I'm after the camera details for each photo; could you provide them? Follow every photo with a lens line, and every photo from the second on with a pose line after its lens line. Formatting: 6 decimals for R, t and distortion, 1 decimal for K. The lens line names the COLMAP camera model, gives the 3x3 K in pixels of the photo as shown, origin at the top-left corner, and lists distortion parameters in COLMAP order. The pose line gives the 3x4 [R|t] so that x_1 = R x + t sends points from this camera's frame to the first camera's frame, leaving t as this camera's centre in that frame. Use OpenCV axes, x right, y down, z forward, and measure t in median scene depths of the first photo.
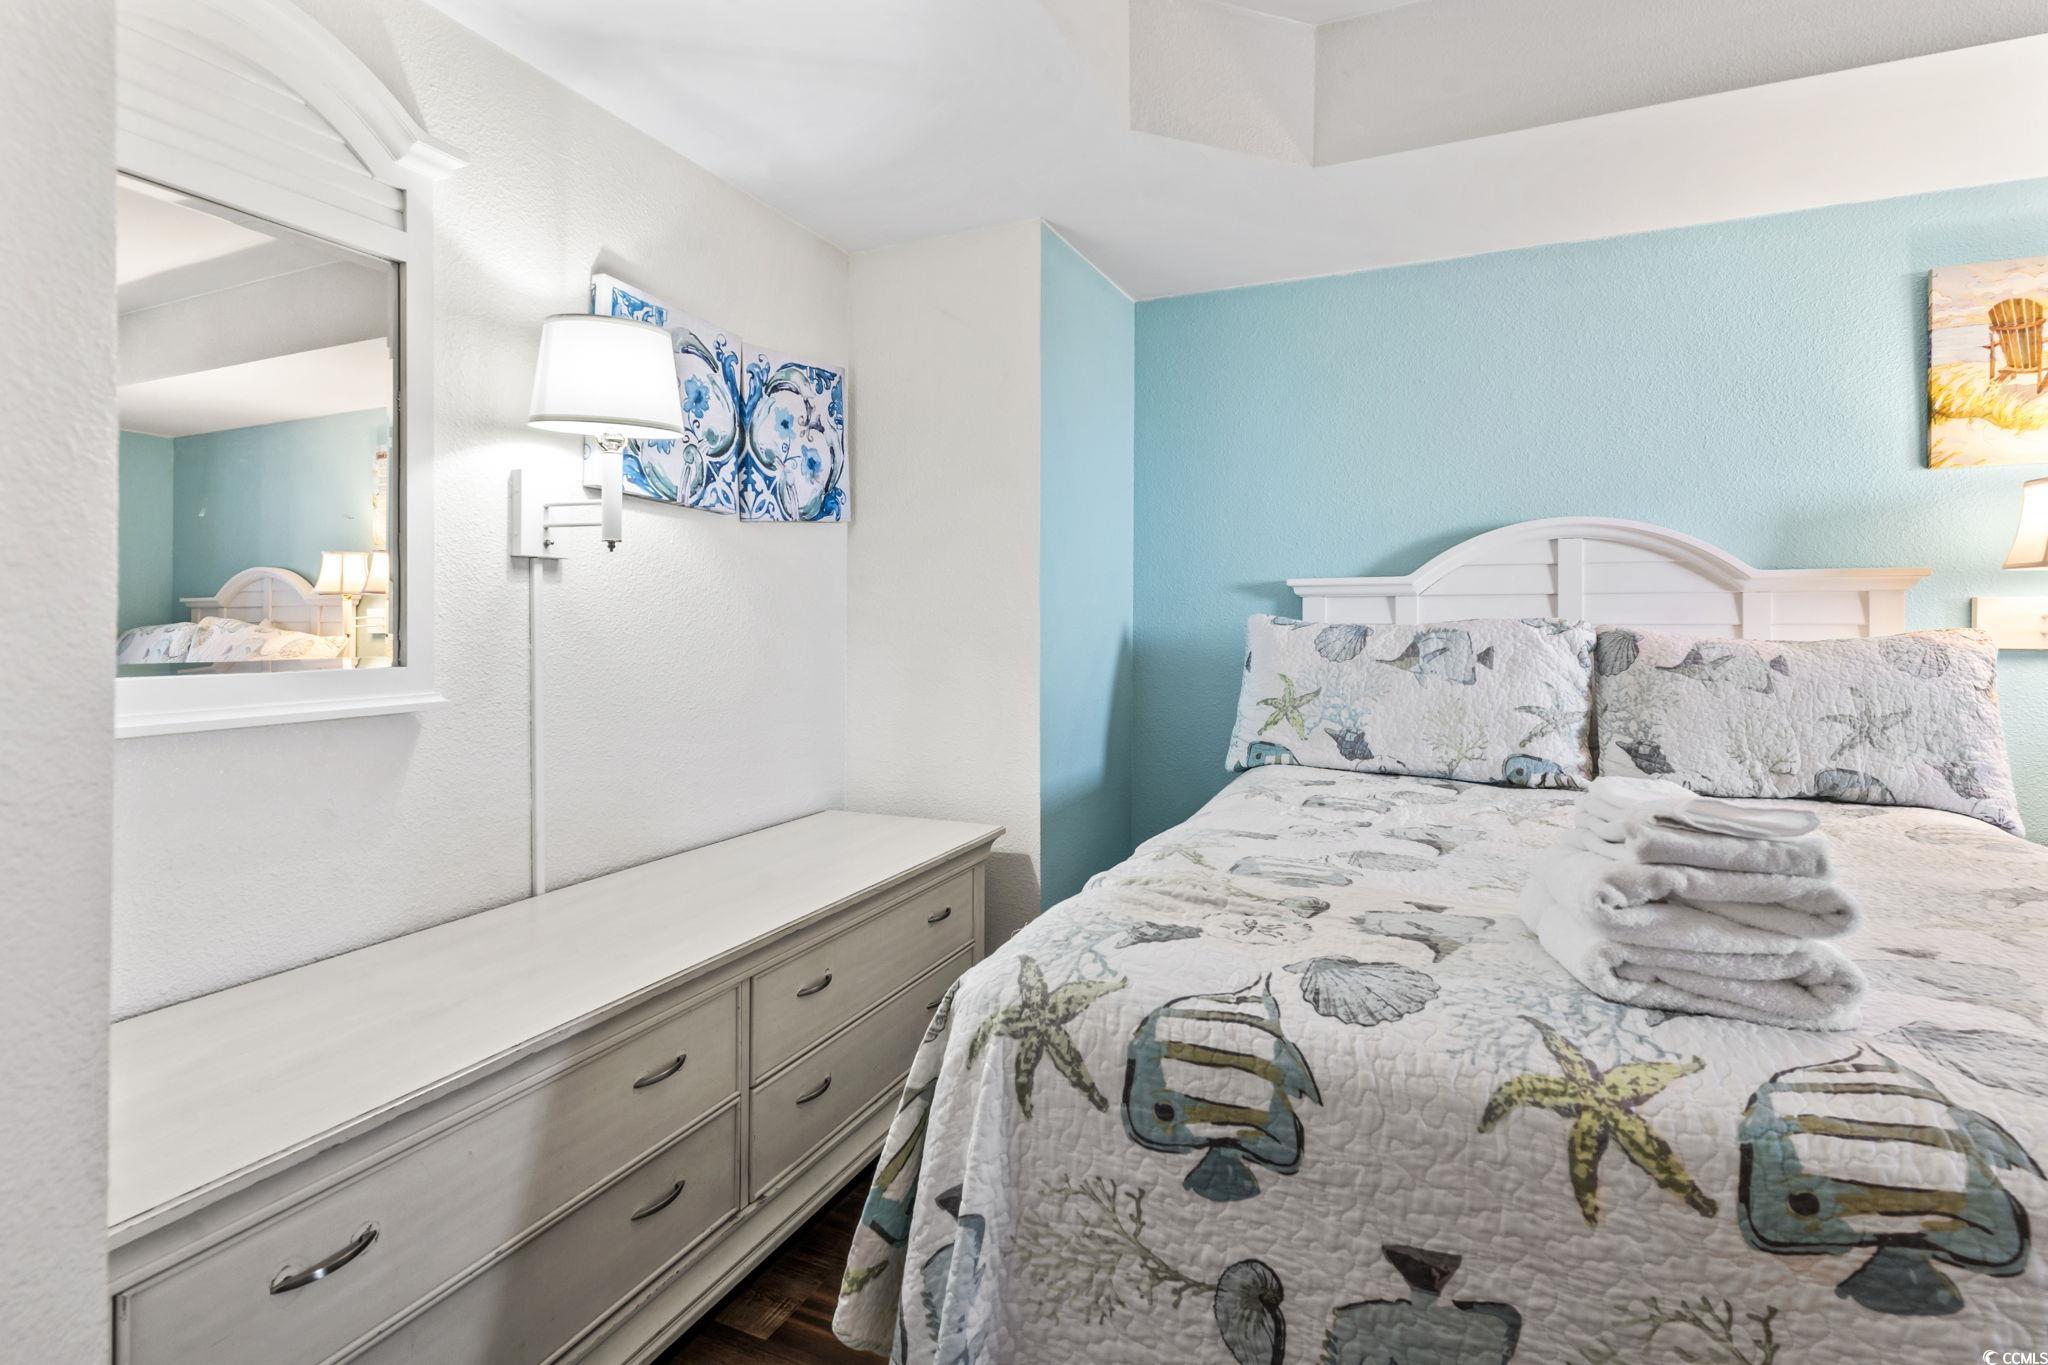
lens RADIAL K [[978.1, 0, 1038.5], [0, 978.1, 619.8], [0, 0, 1]] dist [-0.000927, 0.001259]
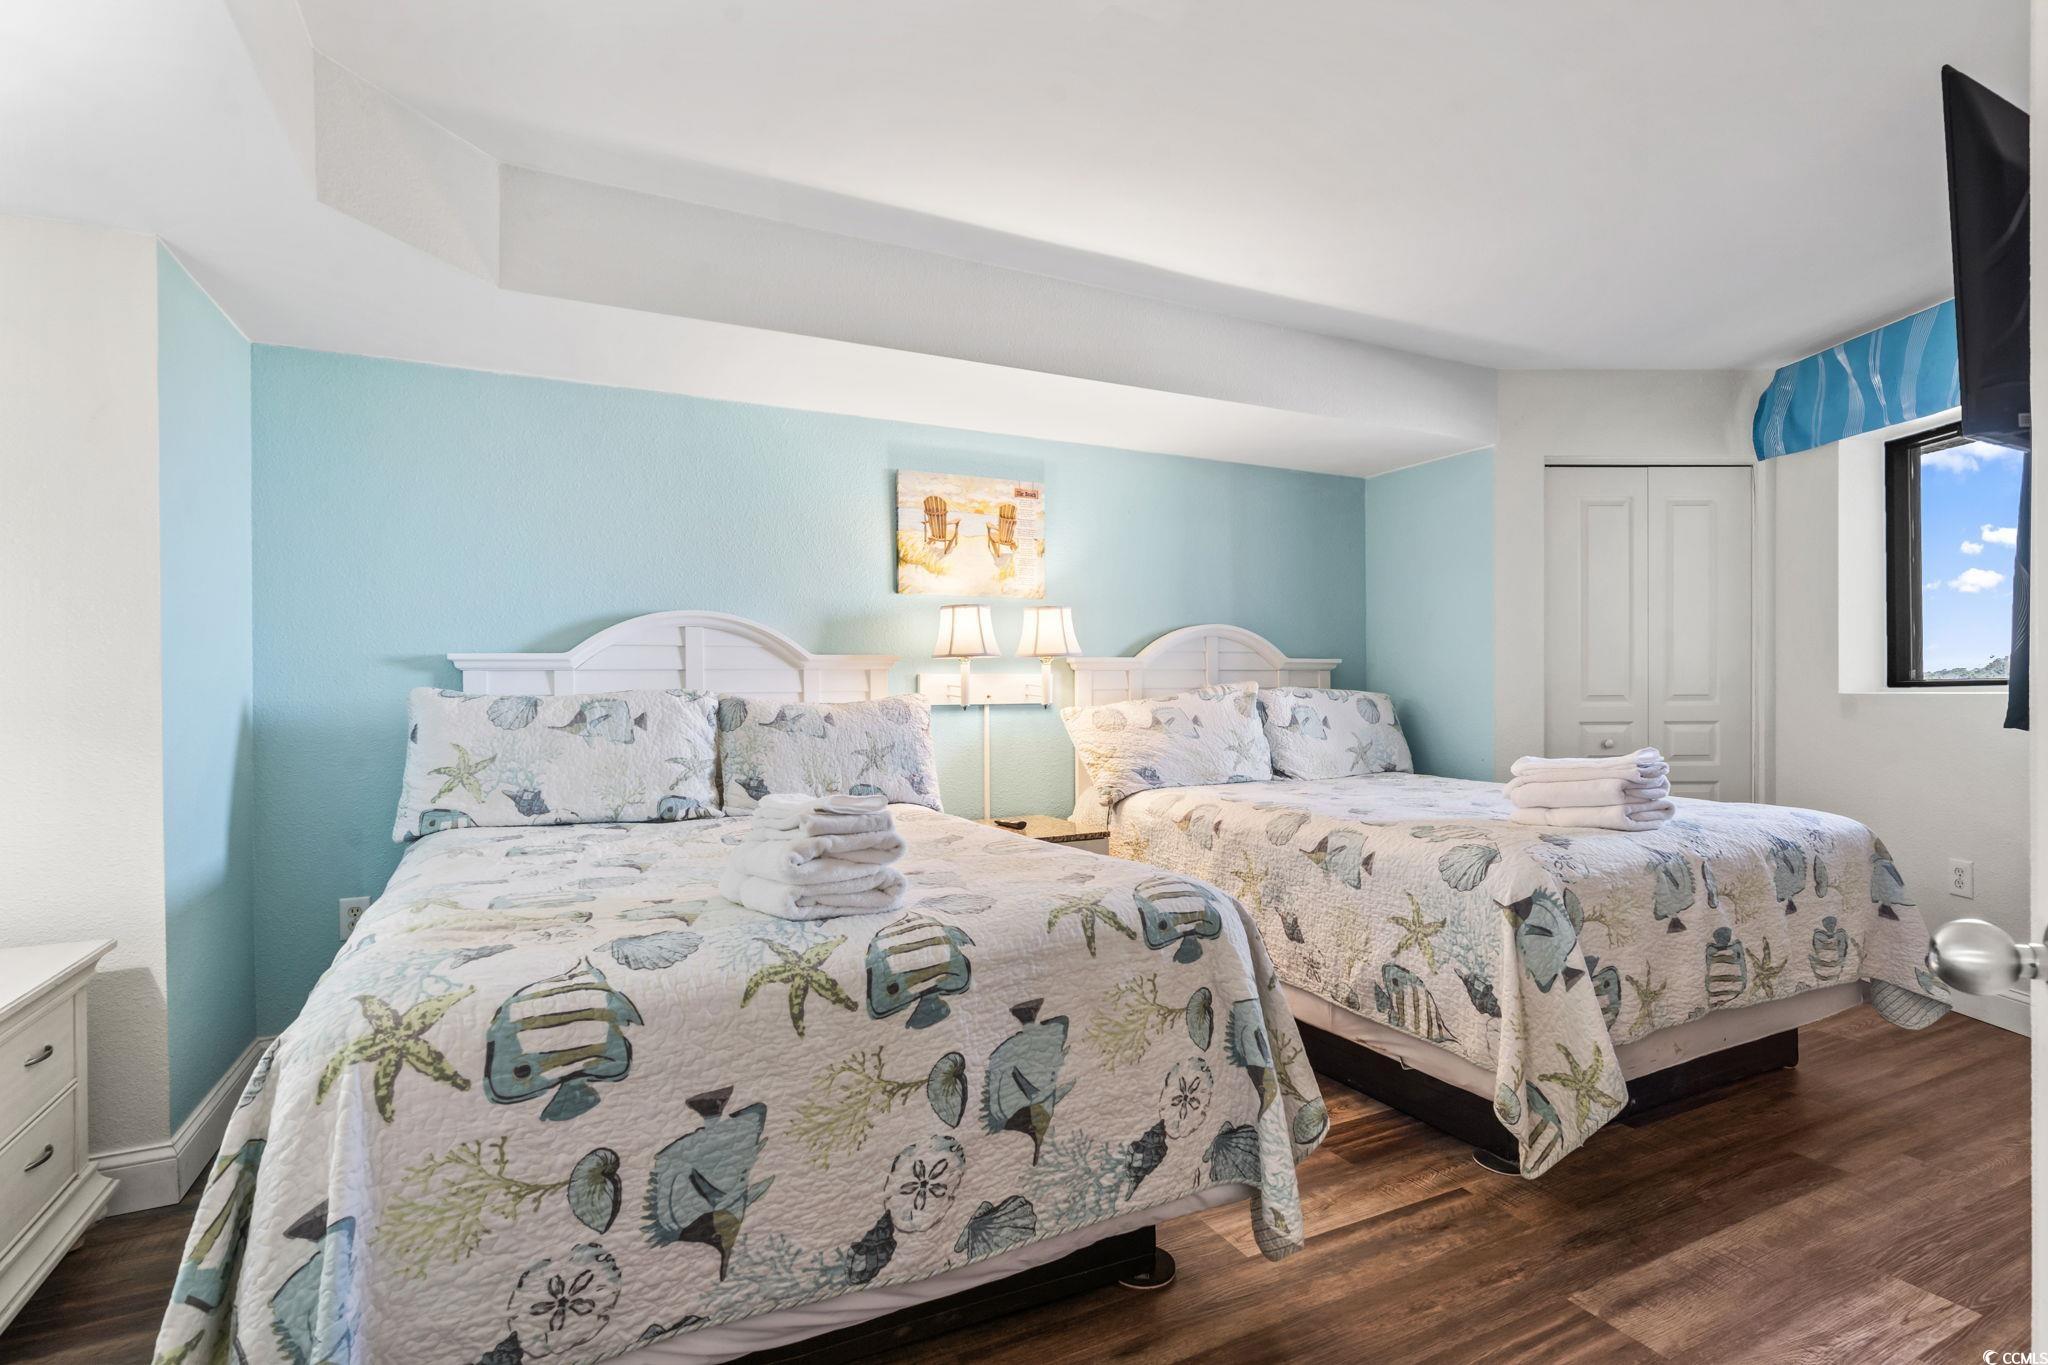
lens RADIAL K [[978.1, 0, 1024.9], [0, 978.1, 689.1], [0, 0, 1]] dist [-0.000927, 0.001259]
pose [[0.622759, -0.009314, 0.782358, -0.455841], [0.005473, 0.999957, 0.007548, -0.019679], [-0.782395, -0.000419, 0.622783, -0.339997]]
